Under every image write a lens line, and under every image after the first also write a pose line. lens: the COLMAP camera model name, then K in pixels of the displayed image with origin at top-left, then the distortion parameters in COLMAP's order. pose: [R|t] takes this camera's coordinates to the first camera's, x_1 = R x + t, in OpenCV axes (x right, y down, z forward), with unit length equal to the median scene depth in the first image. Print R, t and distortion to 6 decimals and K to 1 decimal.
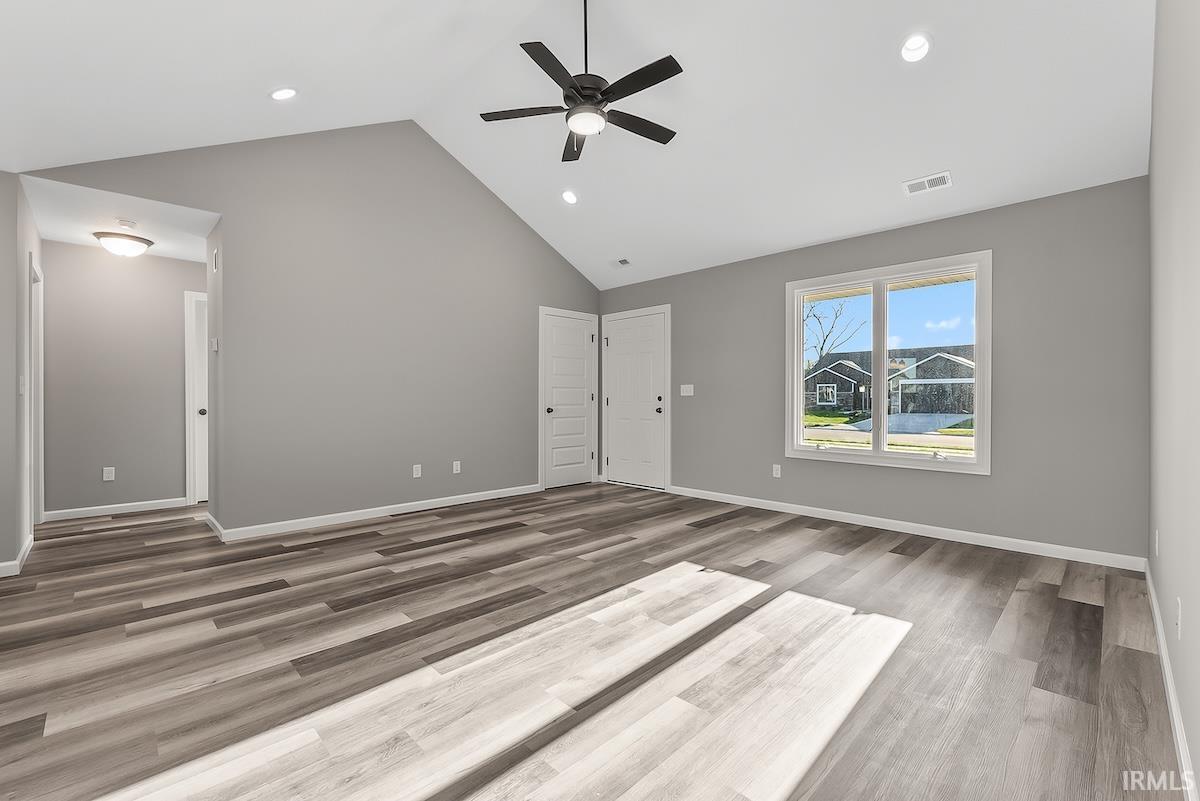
lens RADIAL K [[507.8, 0, 598.5], [0, 507.8, 396.3], [0, 0, 1]] dist [-0.005647, 0.000193]
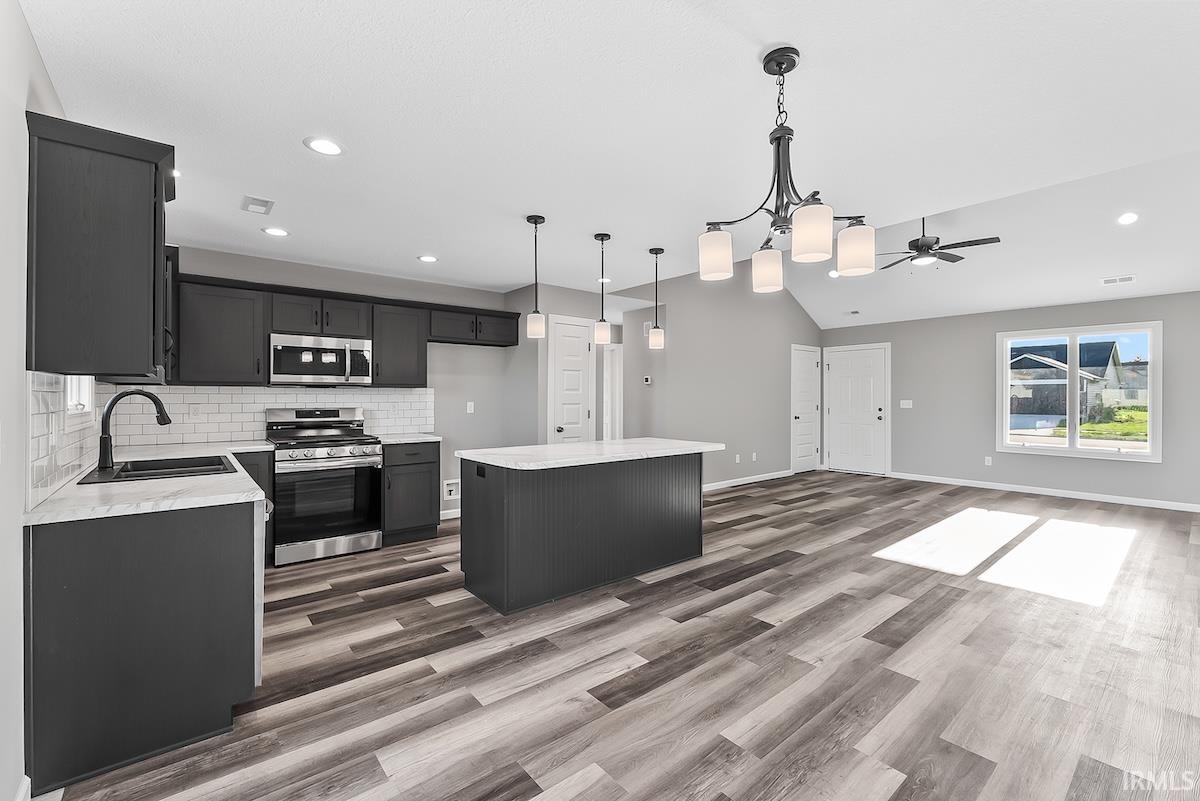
lens RADIAL K [[507.8, 0, 598.5], [0, 507.8, 396.3], [0, 0, 1]] dist [-0.005647, 0.000193]
pose [[0.996353, 0.000472, -0.085328, -0.552006], [-0.000082, 0.999990, 0.004571, -0.040064], [0.085329, -0.004547, 0.996342, -0.472617]]
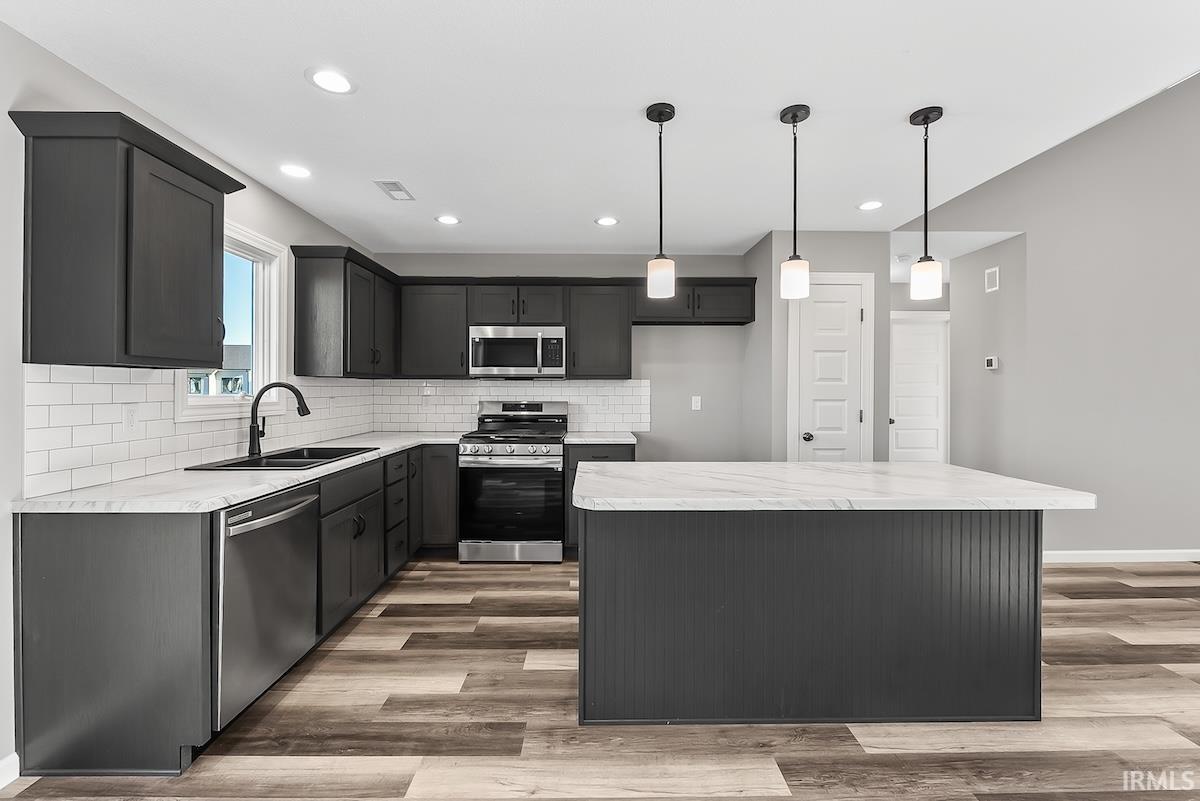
lens RADIAL K [[509.0, 0, 598.2], [0, 509.0, 390.3], [0, 0, 1]] dist [-0.008481, 0.000298]
pose [[0.725407, 0.001641, -0.688319, -0.447717], [0.002285, 0.999986, 0.004792, -0.037907], [0.688317, -0.005049, 0.725393, -0.195946]]
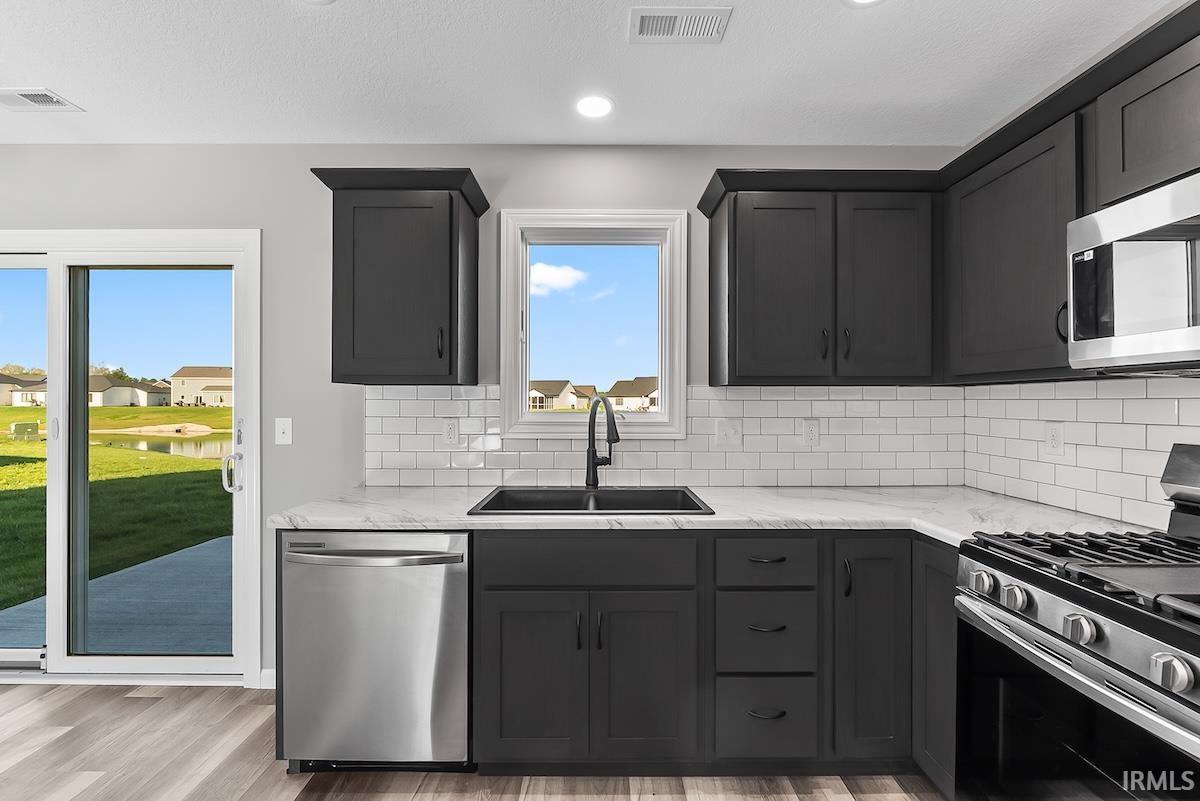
lens RADIAL K [[510.4, 0, 600.0], [0, 510.4, 400.5], [0, 0, 1]] dist [-0.001020, 0.000138]
pose [[-0.695026, -0.005159, -0.718967, -0.738261], [0.001405, 0.999963, -0.008534, -0.037388], [0.718984, -0.006941, -0.694992, 0.209068]]
